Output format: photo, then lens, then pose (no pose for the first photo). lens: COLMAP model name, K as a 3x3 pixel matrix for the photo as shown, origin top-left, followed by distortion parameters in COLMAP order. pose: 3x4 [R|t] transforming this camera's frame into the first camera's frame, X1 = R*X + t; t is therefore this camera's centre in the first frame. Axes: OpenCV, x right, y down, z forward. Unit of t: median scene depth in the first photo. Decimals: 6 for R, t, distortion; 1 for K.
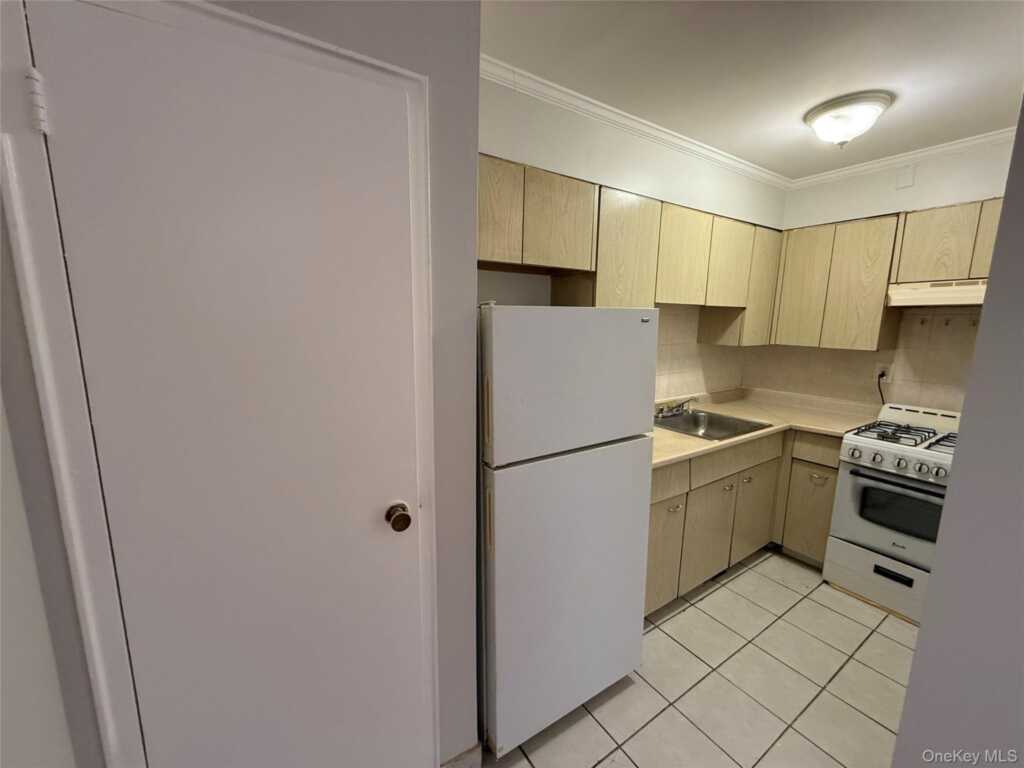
lens RADIAL K [[409.2, 0, 508.4], [0, 409.2, 385.5], [0, 0, 1]] dist [-0.001370, -0.000575]
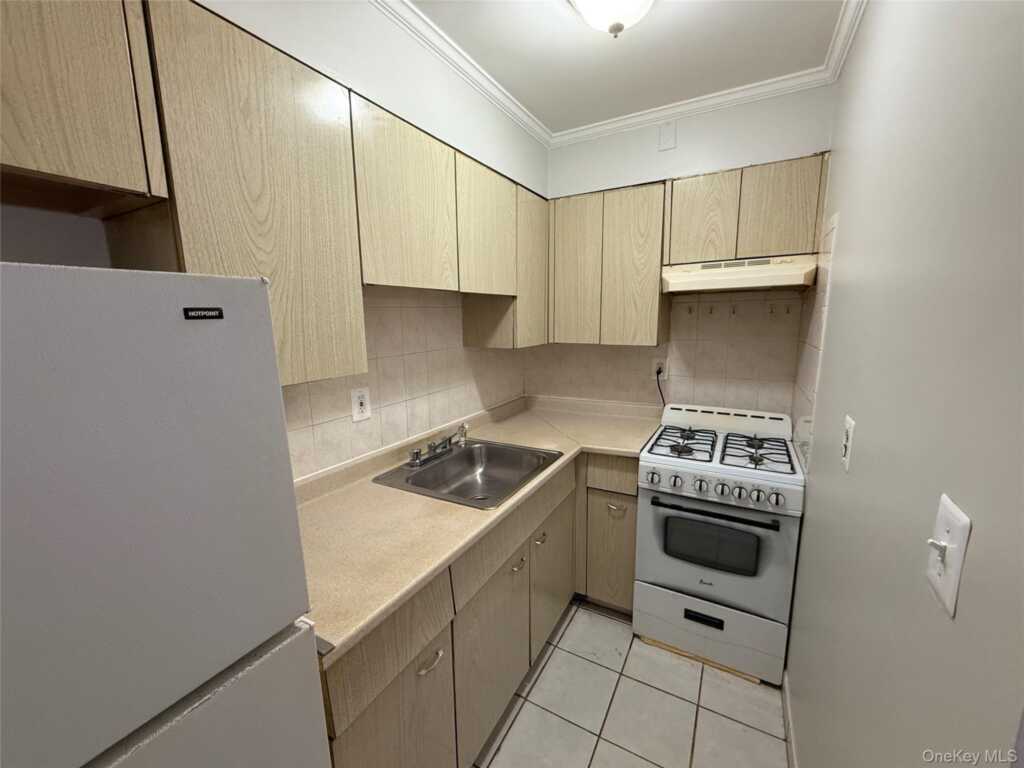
lens RADIAL K [[409.2, 0, 512.4], [0, 409.2, 384.1], [0, 0, 1]] dist [-0.001370, -0.000575]
pose [[0.884017, -0.100072, 0.456618, 0.240243], [0.100063, 0.994685, 0.024272, -0.055662], [-0.456620, 0.024233, 0.889332, 0.380470]]
